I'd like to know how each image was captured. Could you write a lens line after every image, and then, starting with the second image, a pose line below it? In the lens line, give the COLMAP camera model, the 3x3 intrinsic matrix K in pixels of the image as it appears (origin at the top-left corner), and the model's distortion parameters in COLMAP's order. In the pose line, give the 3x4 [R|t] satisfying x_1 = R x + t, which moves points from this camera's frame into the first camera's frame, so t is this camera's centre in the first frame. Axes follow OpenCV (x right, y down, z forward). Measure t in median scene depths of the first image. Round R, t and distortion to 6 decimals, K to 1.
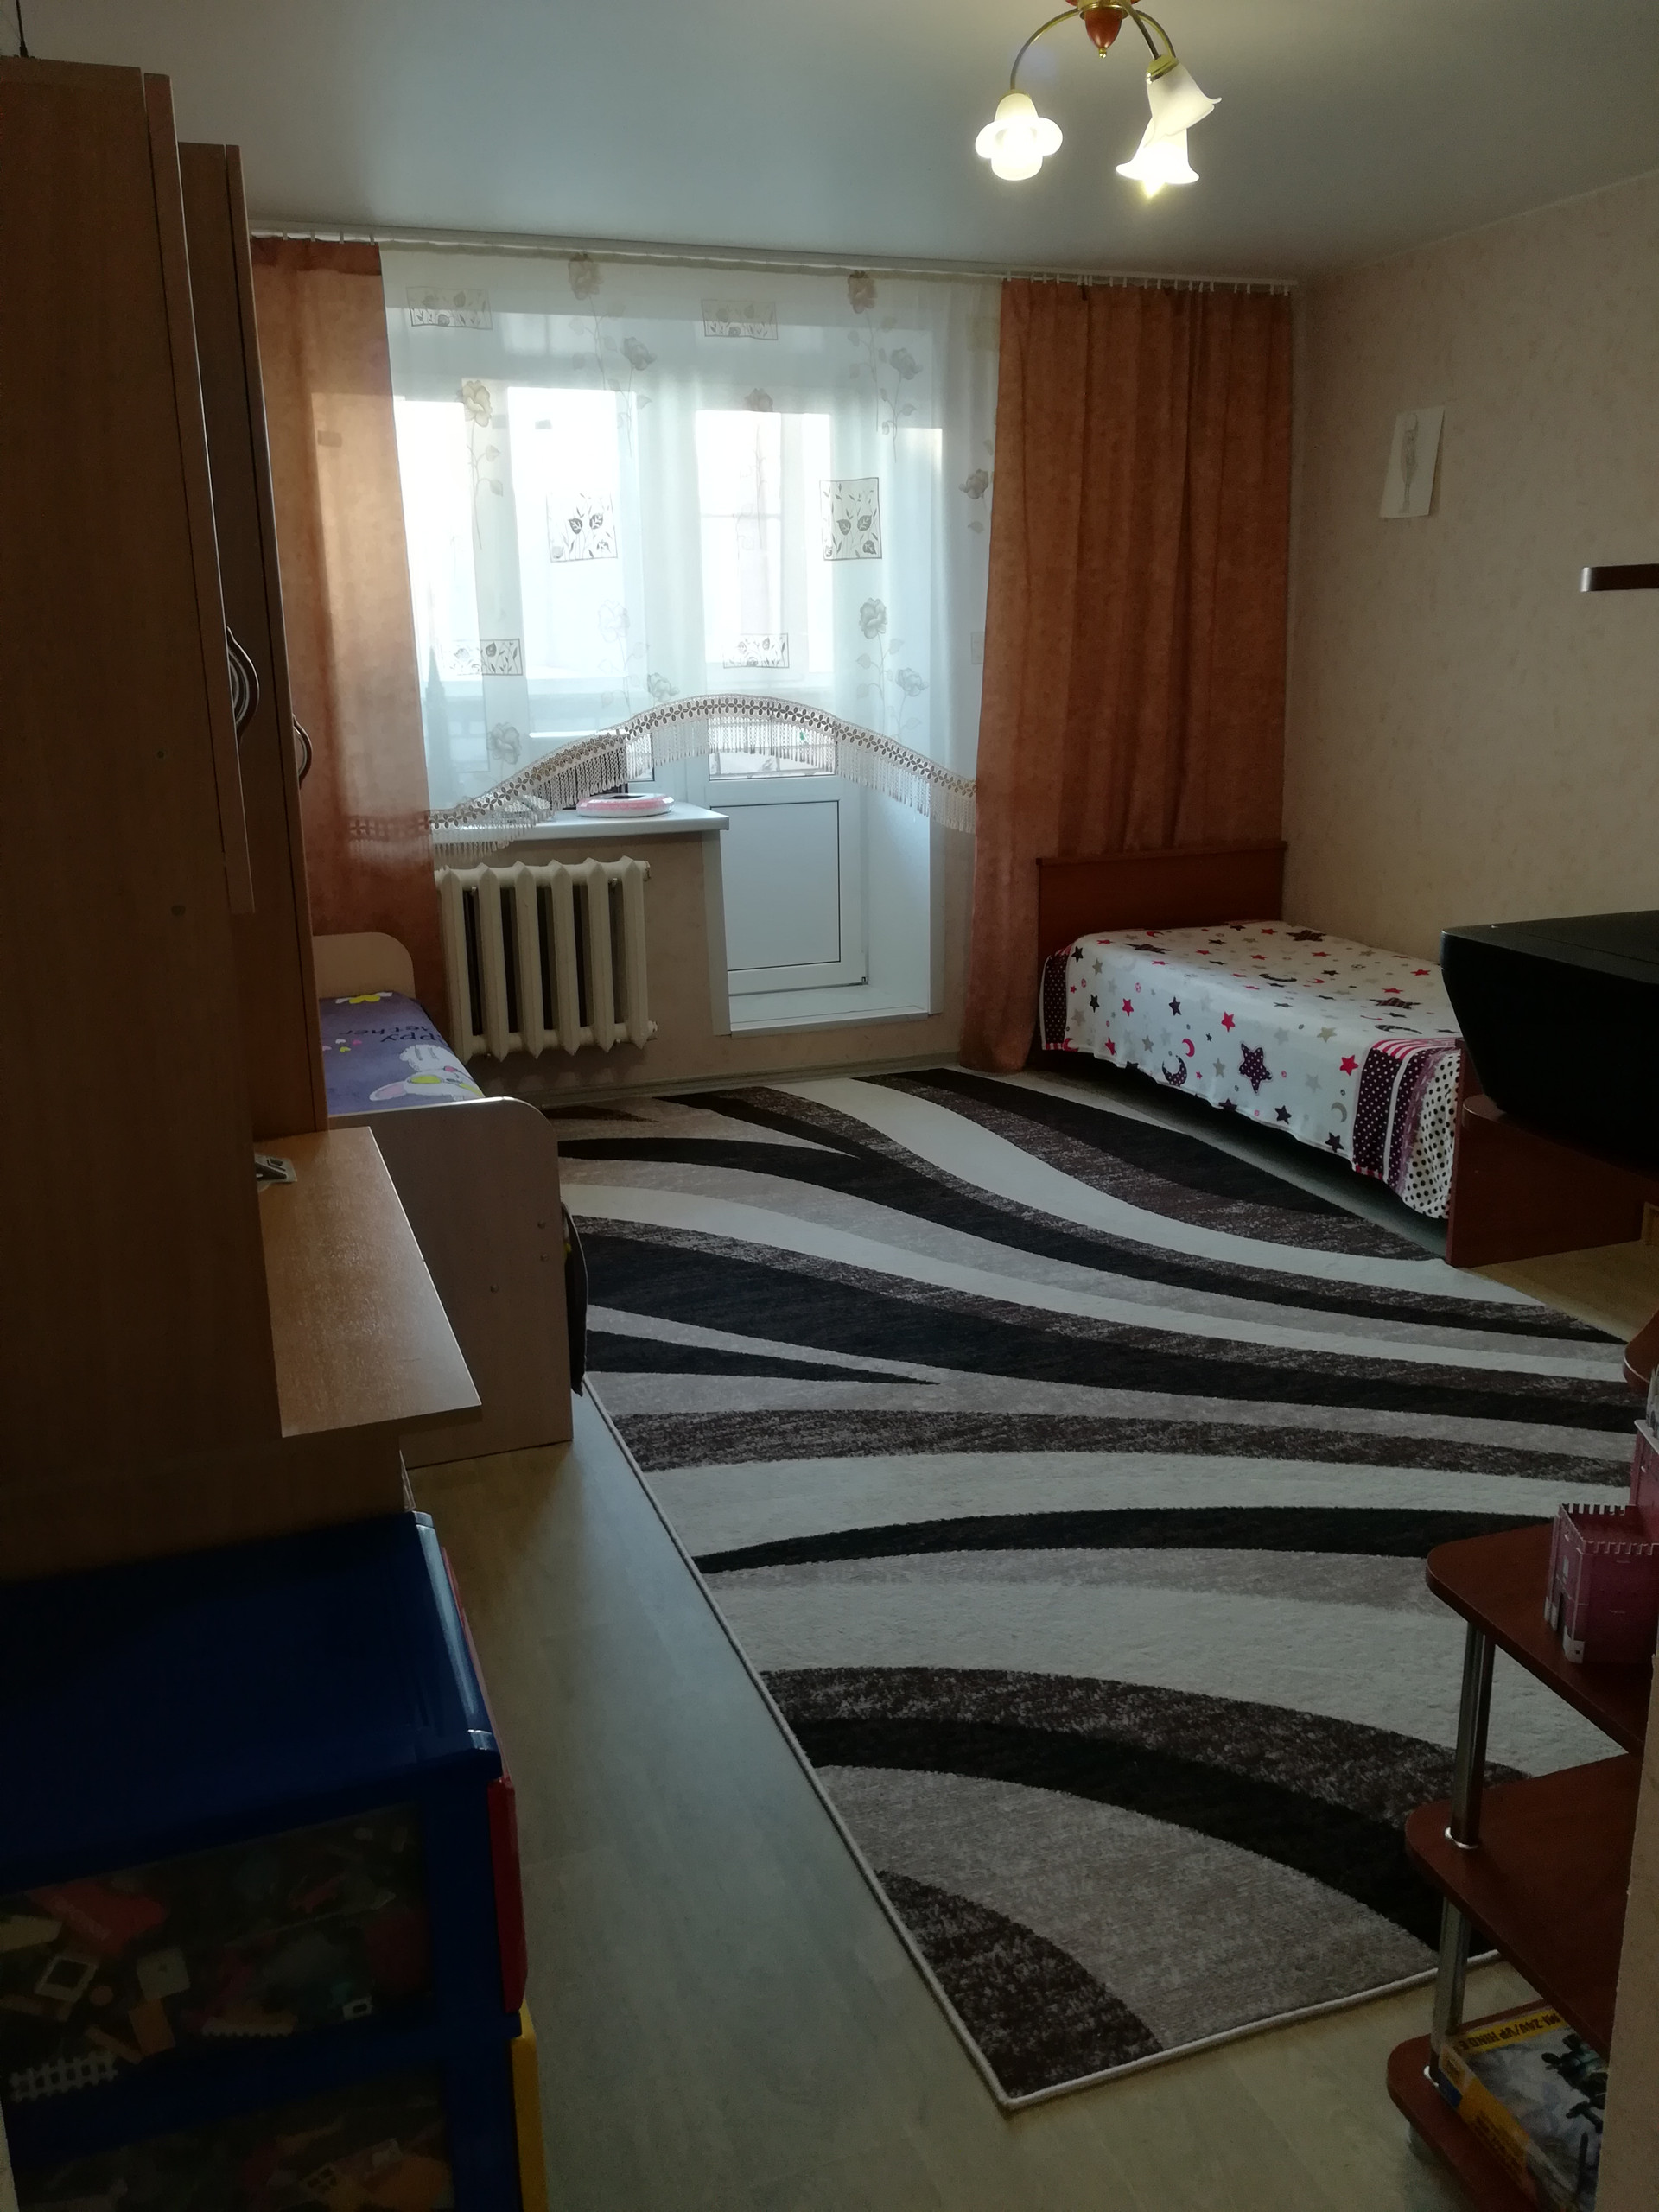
lens RADIAL K [[1704.9, 0, 827.2], [0, 1704.9, 1106.0], [0, 0, 1]] dist [0.012463, 0.004668]
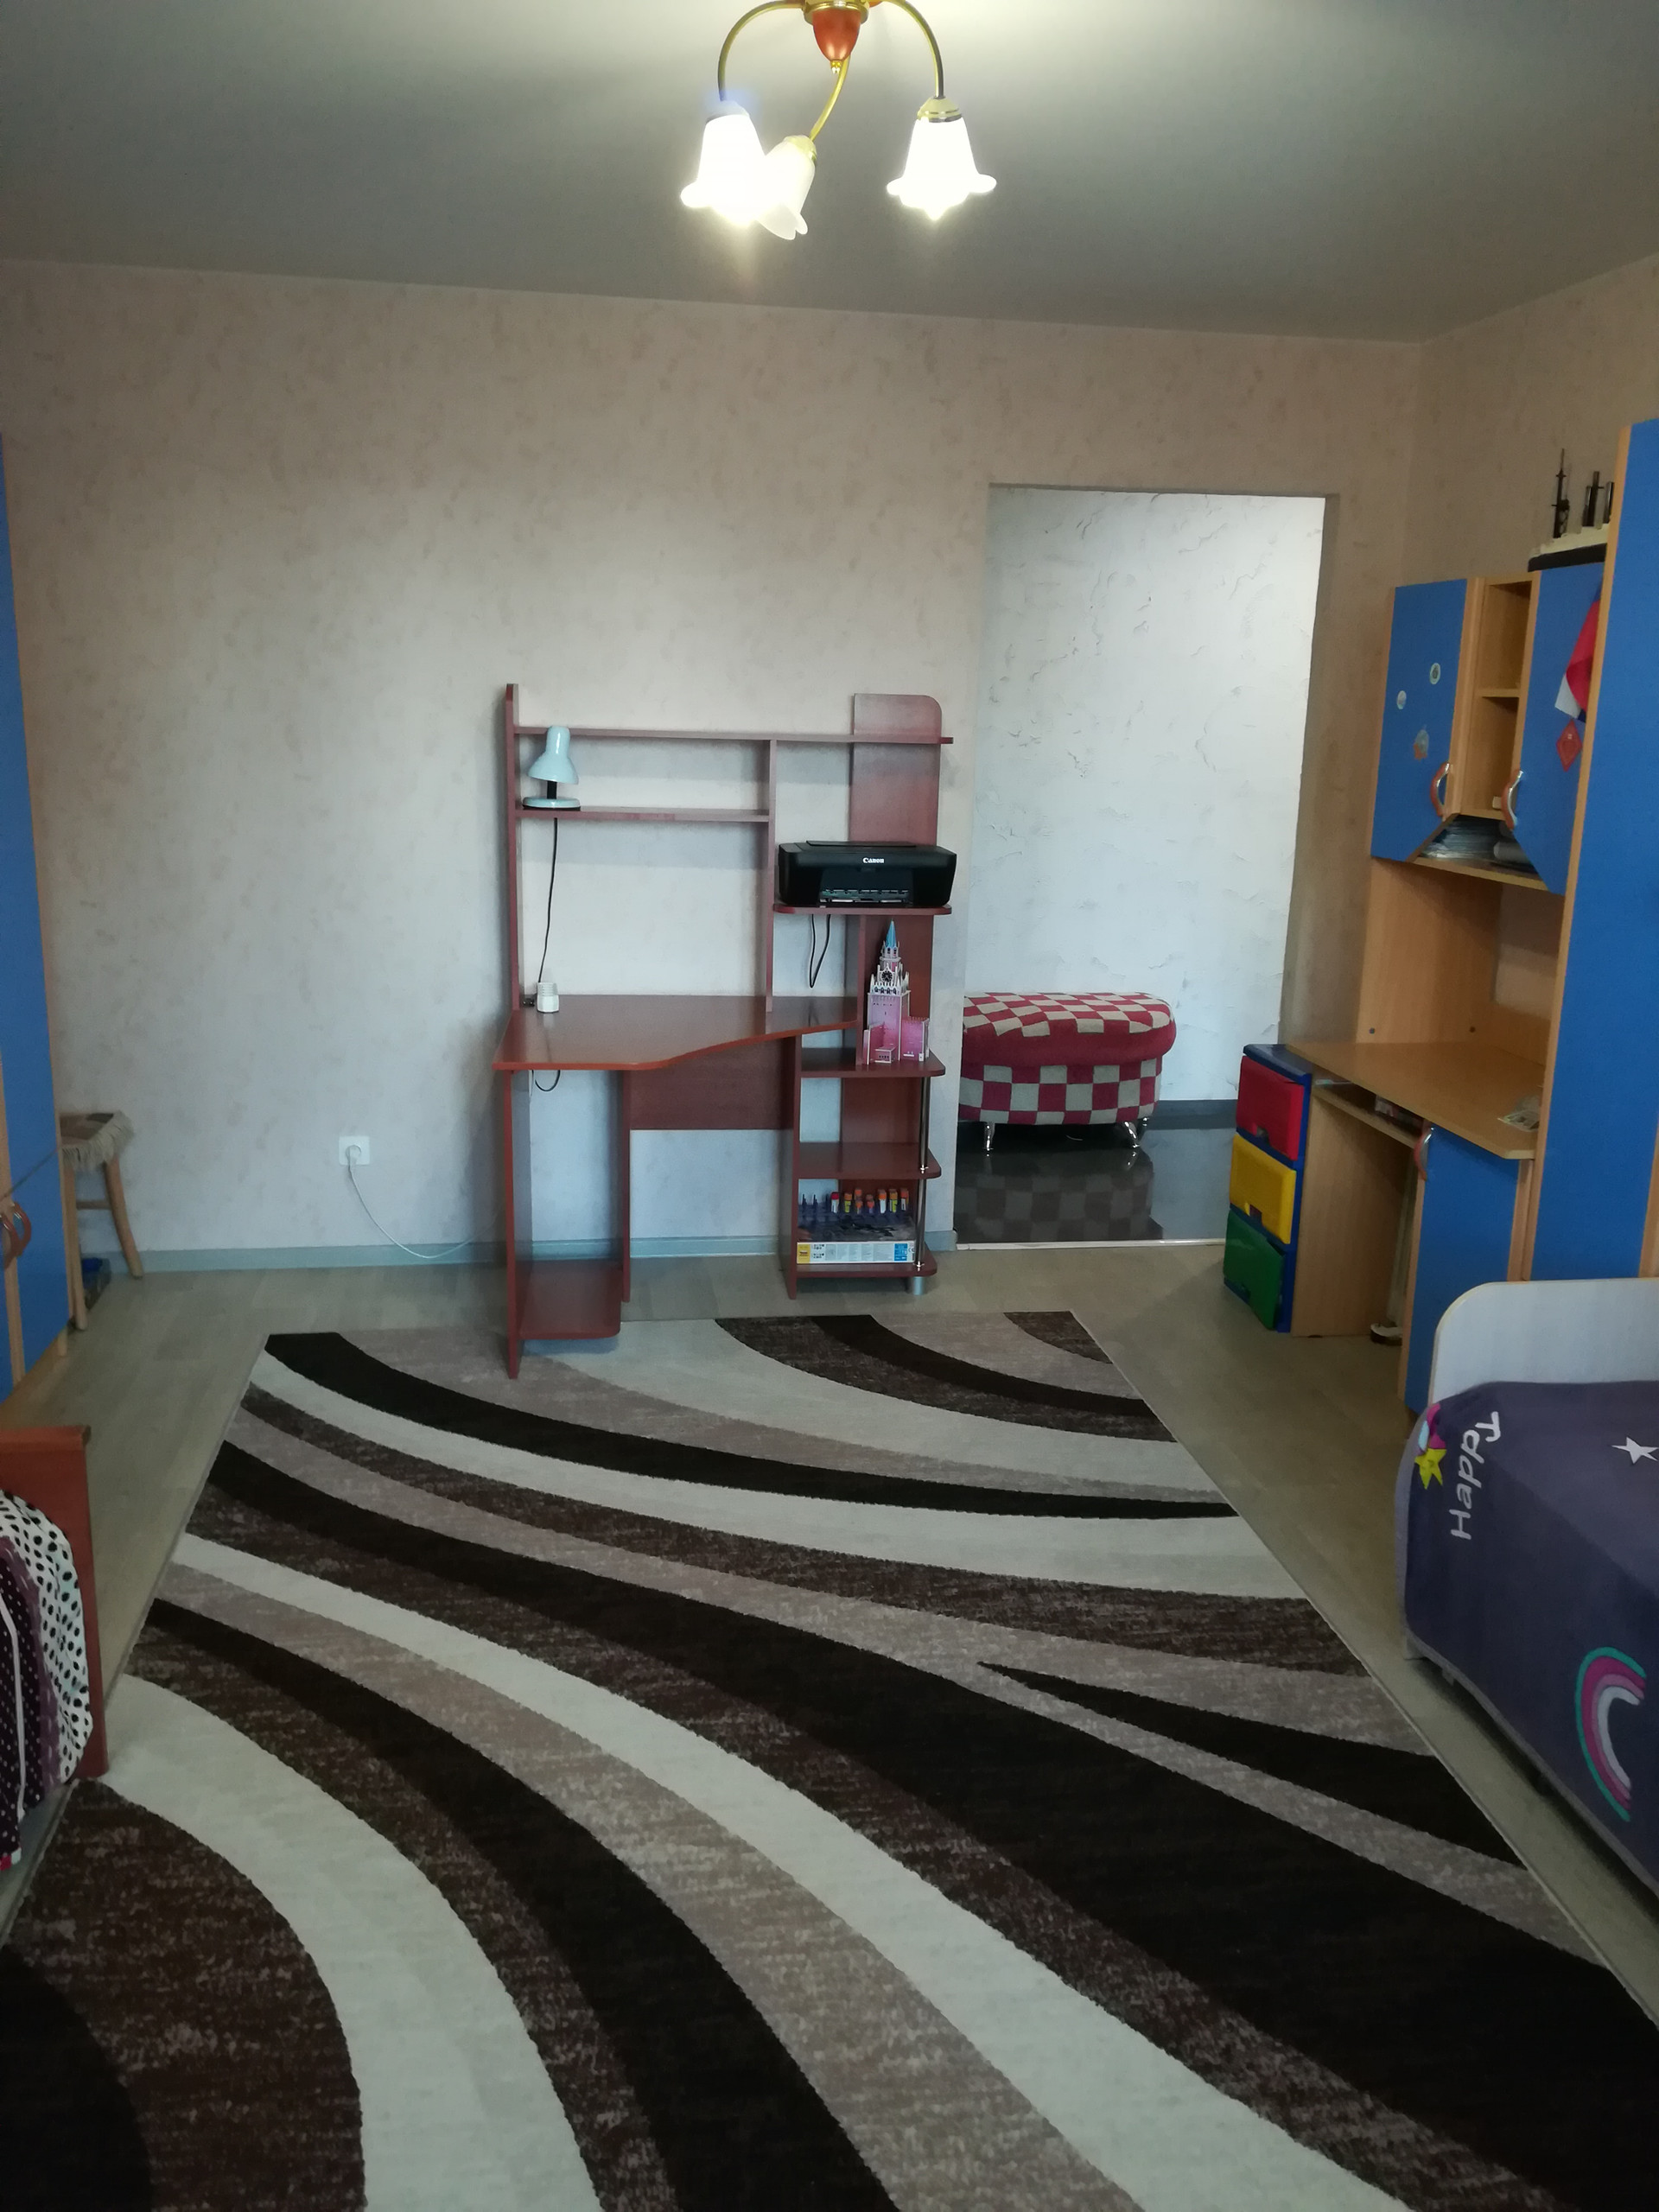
lens RADIAL K [[1704.9, 0, 824.0], [0, 1704.9, 1114.2], [0, 0, 1]] dist [0.012463, 0.004668]
pose [[-0.979192, -0.048222, 0.197125, -0.013084], [0.052307, 0.878565, 0.474750, -0.495823], [-0.196080, 0.475182, -0.857761, 1.672280]]
